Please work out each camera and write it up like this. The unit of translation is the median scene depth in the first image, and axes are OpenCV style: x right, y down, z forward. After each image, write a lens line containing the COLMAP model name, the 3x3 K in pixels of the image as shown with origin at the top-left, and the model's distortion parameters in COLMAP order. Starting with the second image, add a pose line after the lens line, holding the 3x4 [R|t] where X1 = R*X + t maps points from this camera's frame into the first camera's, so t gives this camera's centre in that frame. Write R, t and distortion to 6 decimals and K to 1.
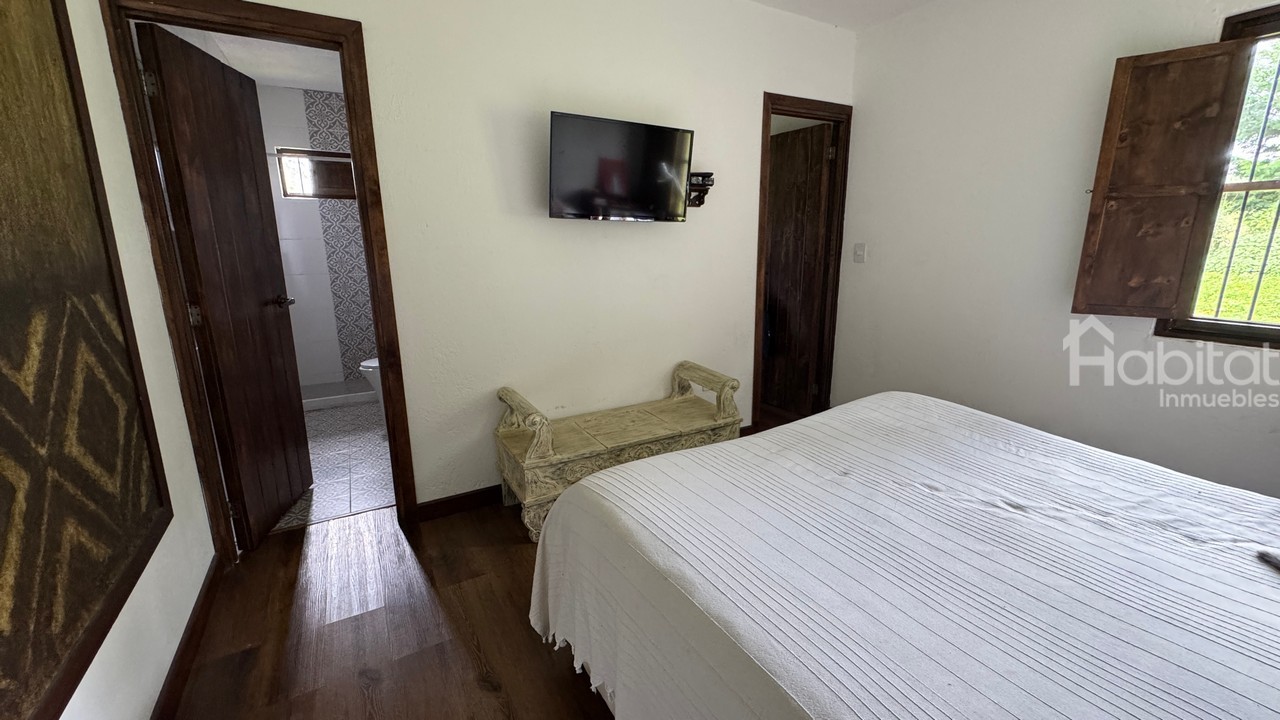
lens RADIAL K [[510.4, 0, 638.9], [0, 510.4, 362.6], [0, 0, 1]] dist [-0.003164, 0.000263]
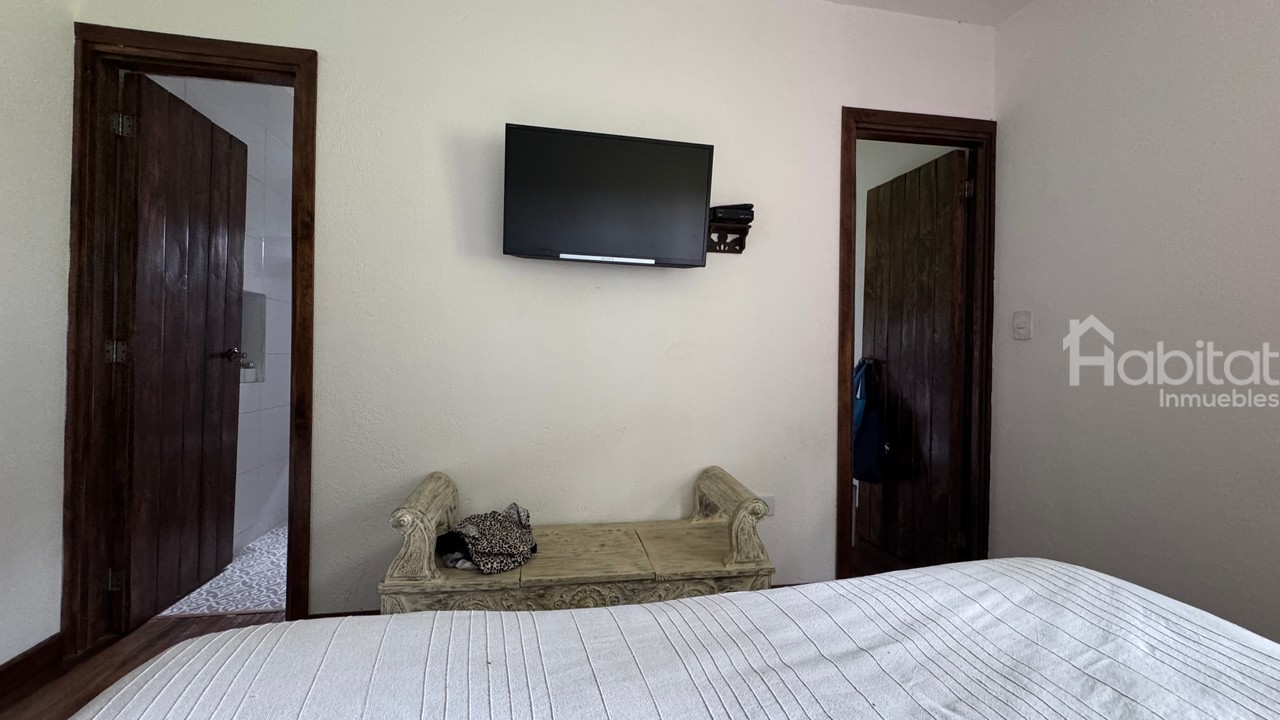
lens RADIAL K [[510.4, 0, 640.3], [0, 510.4, 363.0], [0, 0, 1]] dist [-0.003164, 0.000263]
pose [[0.940039, 0.030206, -0.339728, 0.256466], [-0.104153, 0.973914, -0.201602, 0.011043], [0.324776, 0.224897, 0.918663, 0.342197]]
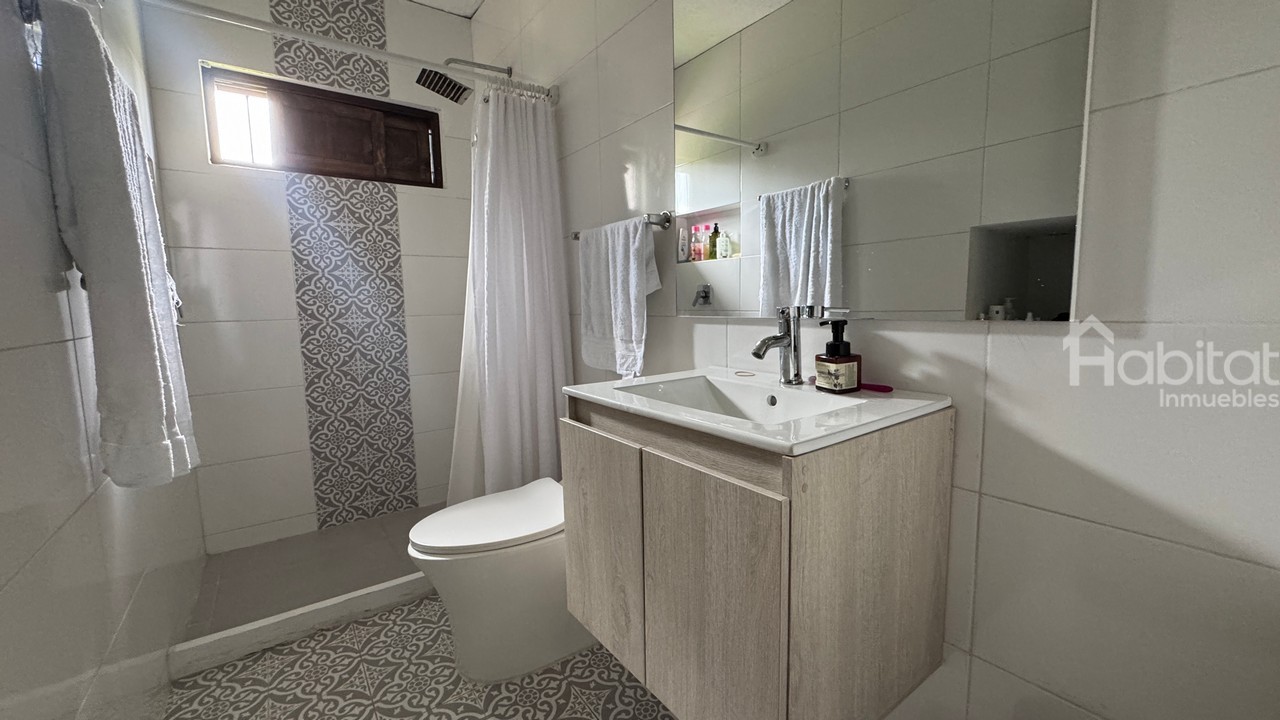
lens RADIAL K [[510.4, 0, 637.0], [0, 510.4, 358.7], [0, 0, 1]] dist [-0.003164, 0.000263]
pose [[0.989878, -0.032084, 0.138243, -0.277747], [0.049374, 0.991113, -0.123519, -0.045521], [-0.133052, 0.129095, 0.982666, 0.371302]]
